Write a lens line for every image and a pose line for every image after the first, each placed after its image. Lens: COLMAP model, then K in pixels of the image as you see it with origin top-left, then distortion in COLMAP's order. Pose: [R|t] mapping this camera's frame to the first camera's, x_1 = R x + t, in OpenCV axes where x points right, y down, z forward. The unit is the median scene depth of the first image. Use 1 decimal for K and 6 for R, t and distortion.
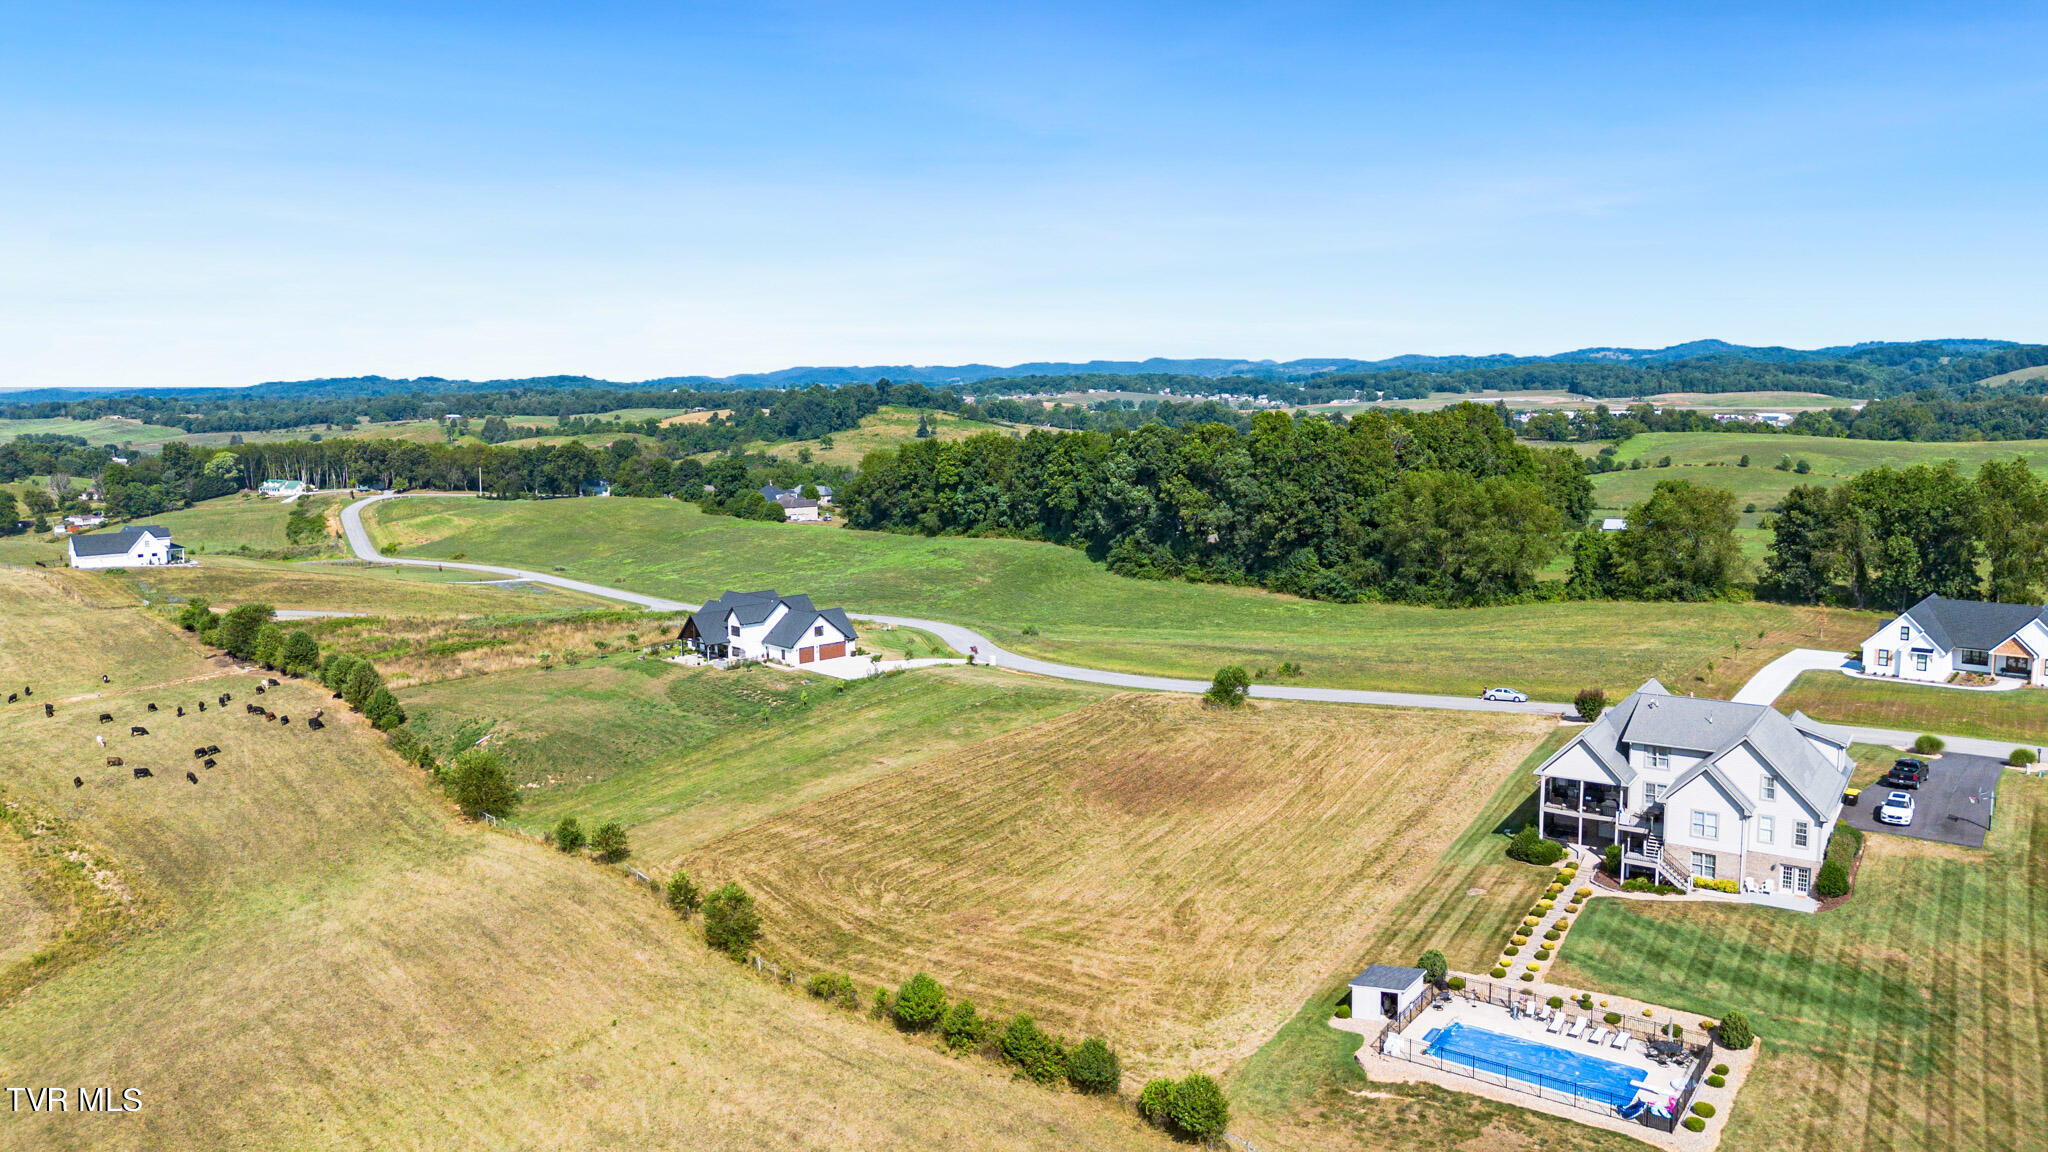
lens RADIAL K [[1438.6, 0, 1024.0], [0, 1438.6, 576.0], [0, 0, 1]] dist [0.099139, -0.119278]
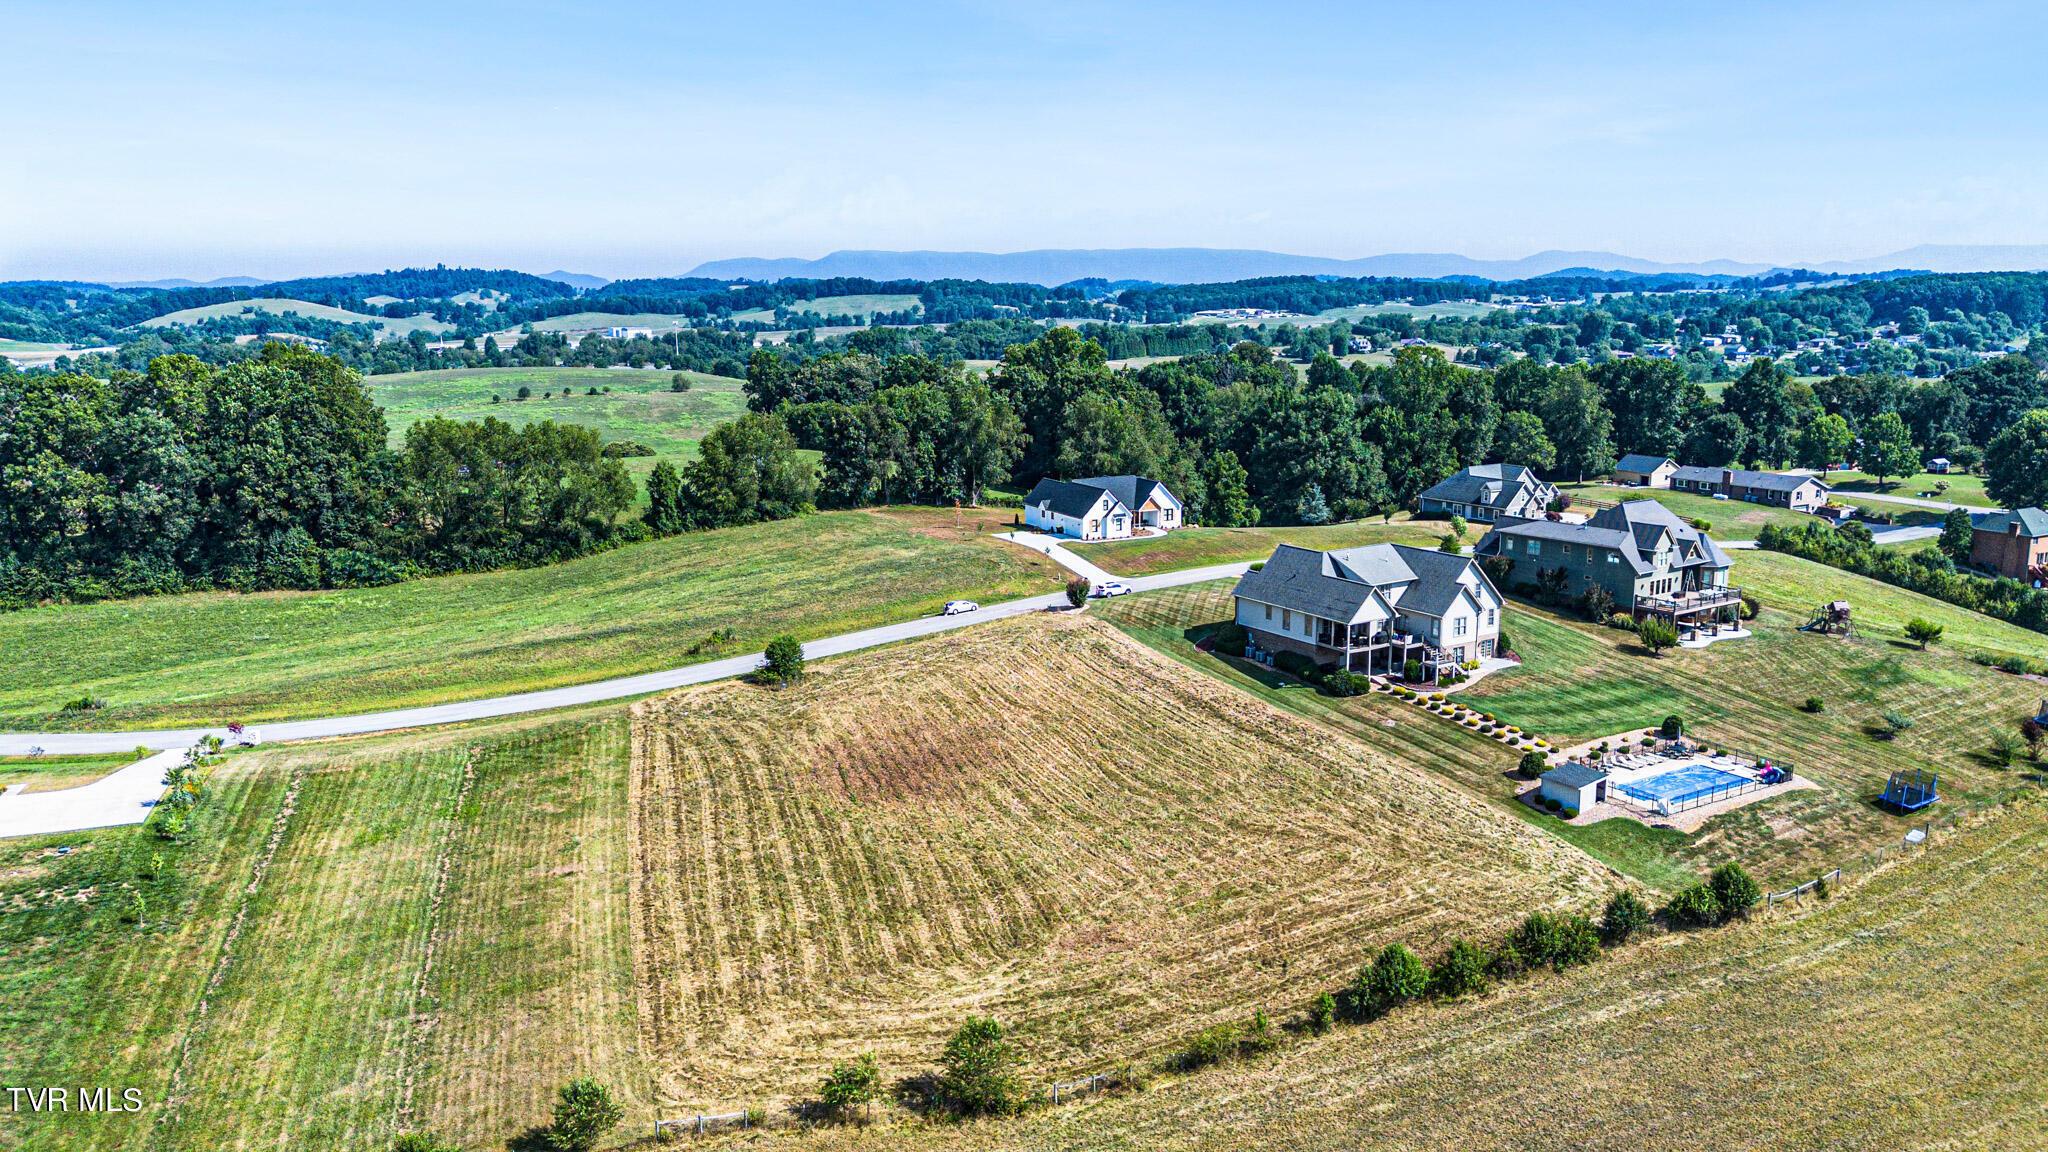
lens RADIAL K [[1438.6, 0, 1024.0], [0, 1438.6, 576.0], [0, 0, 1]] dist [0.099139, -0.119278]
pose [[0.403596, -0.162739, 0.900348, -0.378377], [0.128808, 0.984360, 0.120184, -0.039241], [-0.905825, 0.067466, 0.418246, 0.318512]]
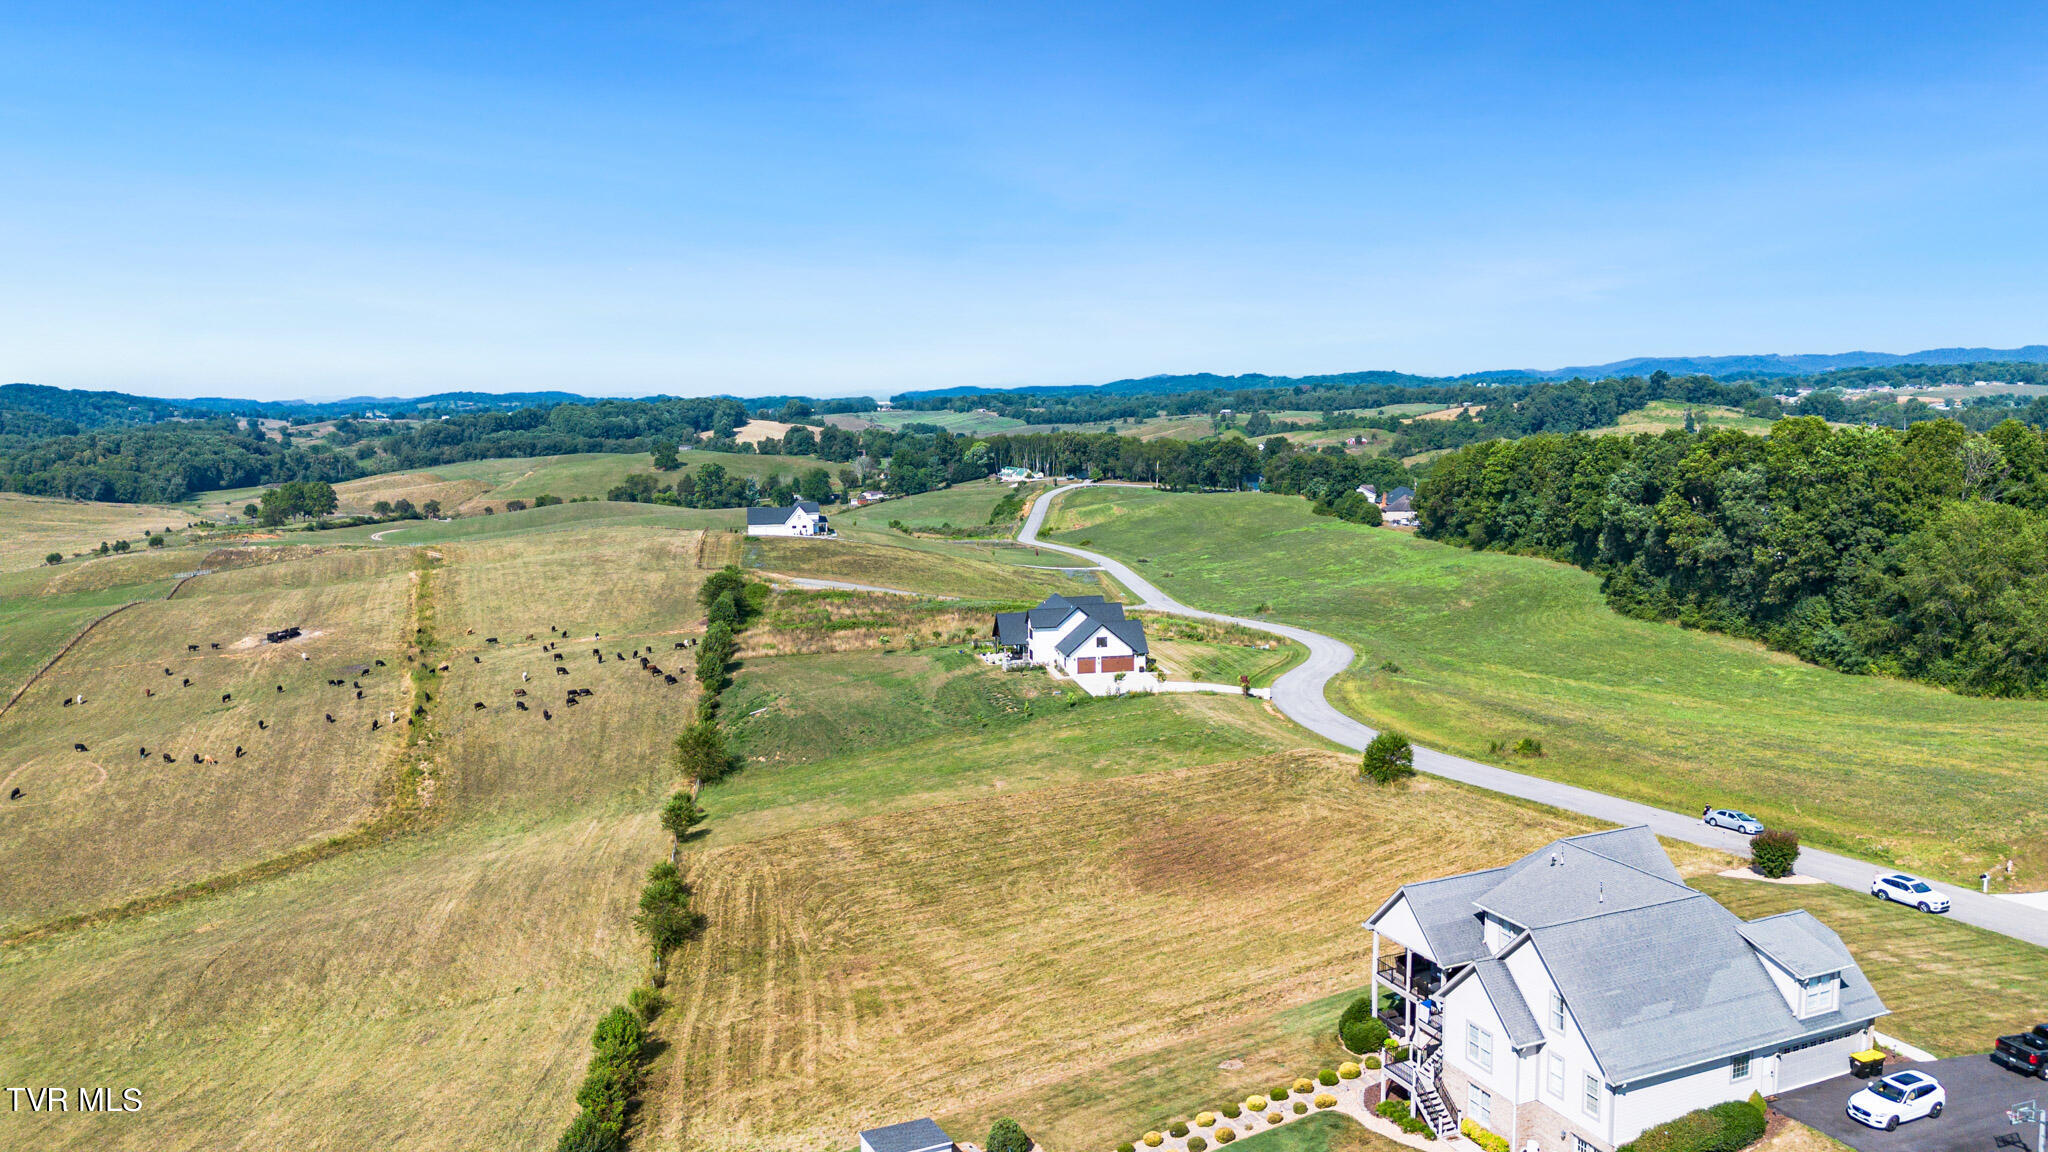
lens RADIAL K [[1438.6, 0, 1024.0], [0, 1438.6, 576.0], [0, 0, 1]] dist [0.099139, -0.119278]
pose [[0.849867, 0.070604, -0.522246, 0.251918], [-0.068611, 0.997374, 0.023185, -0.019769], [0.522512, 0.016127, 0.852479, 0.124649]]
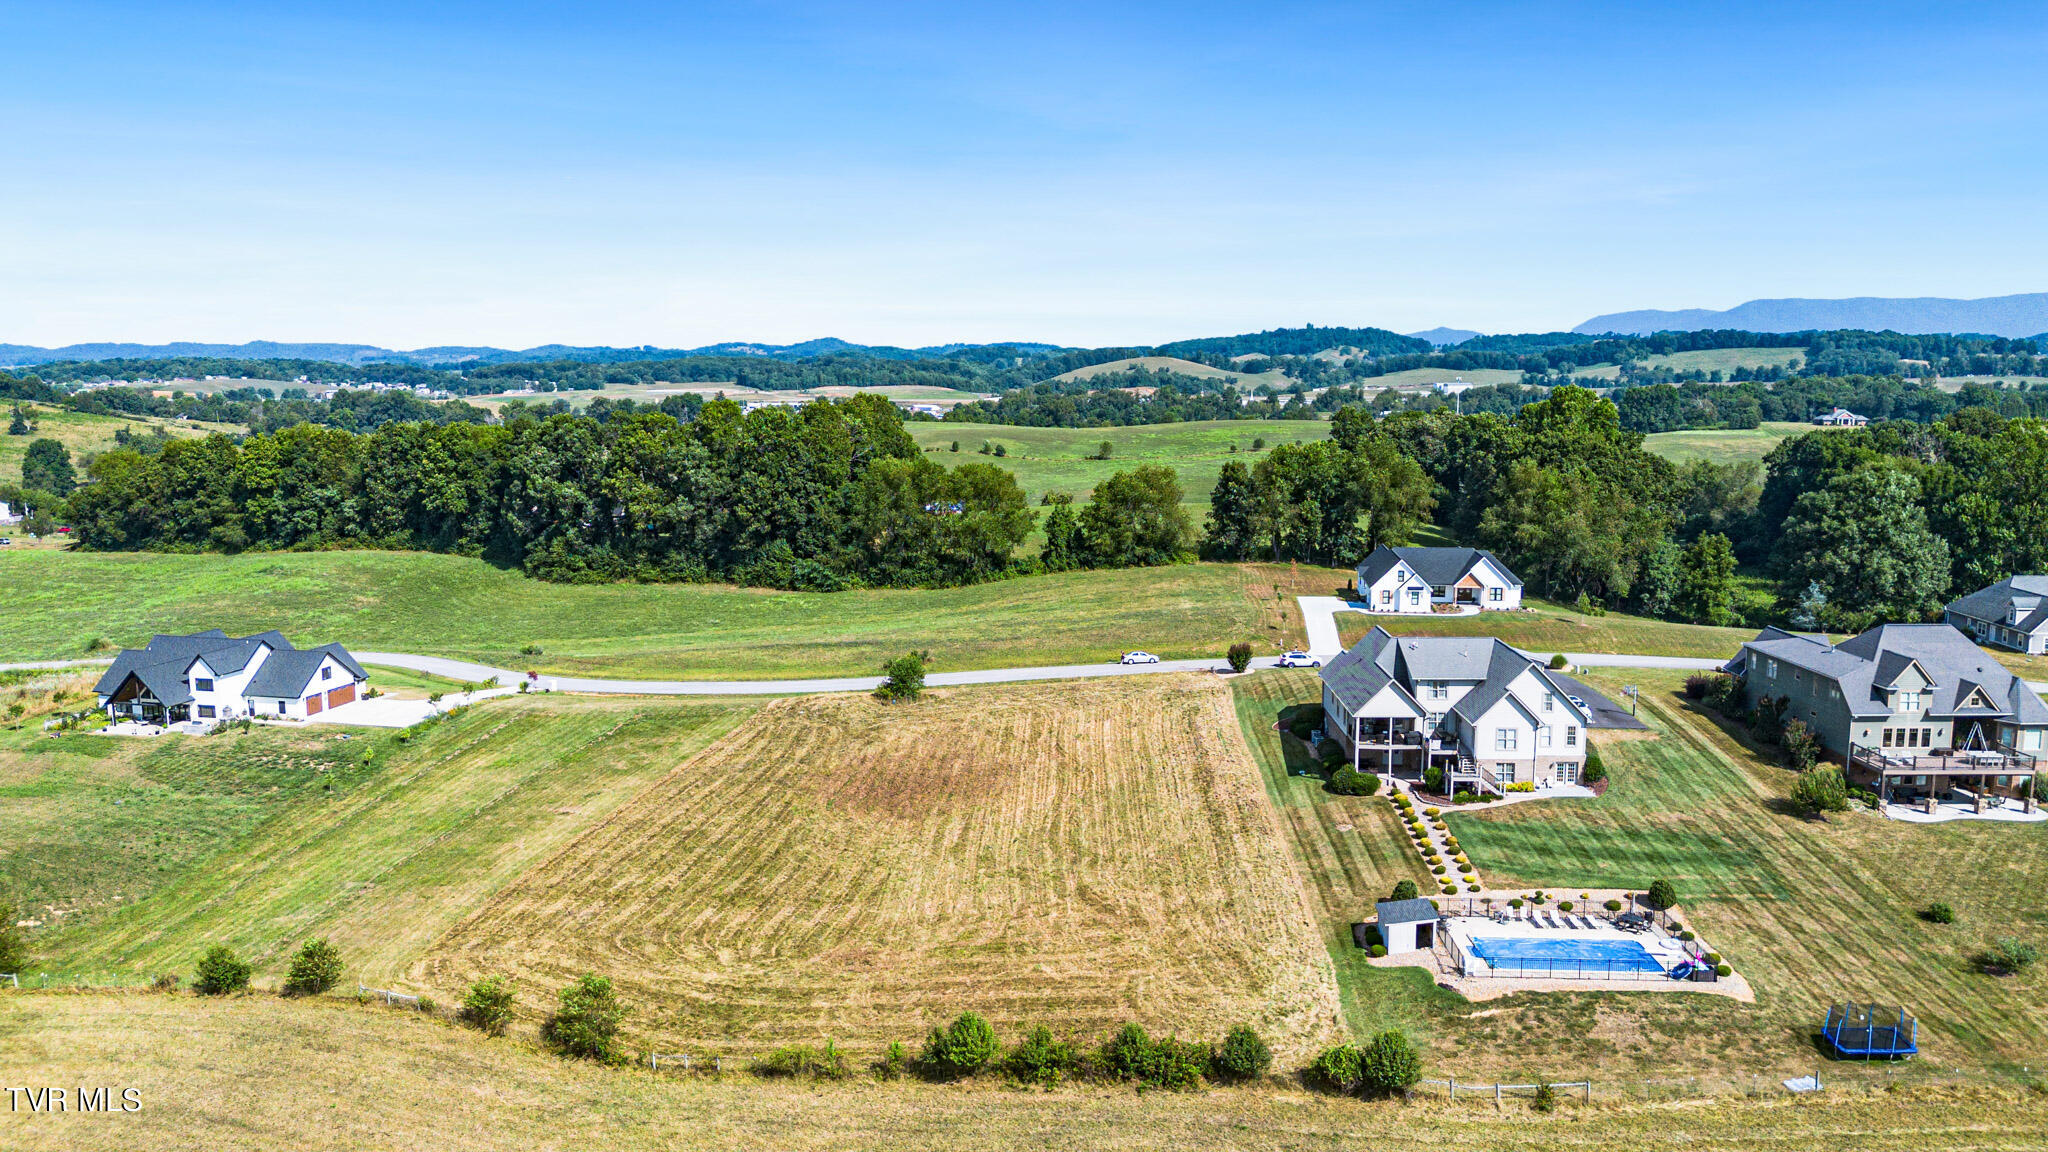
lens RADIAL K [[1438.6, 0, 1024.0], [0, 1438.6, 576.0], [0, 0, 1]] dist [0.099139, -0.119278]
pose [[0.840564, -0.070197, 0.537145, -0.201773], [0.066954, 0.997428, 0.025574, -0.008638], [-0.537559, 0.014467, 0.843102, 0.080673]]
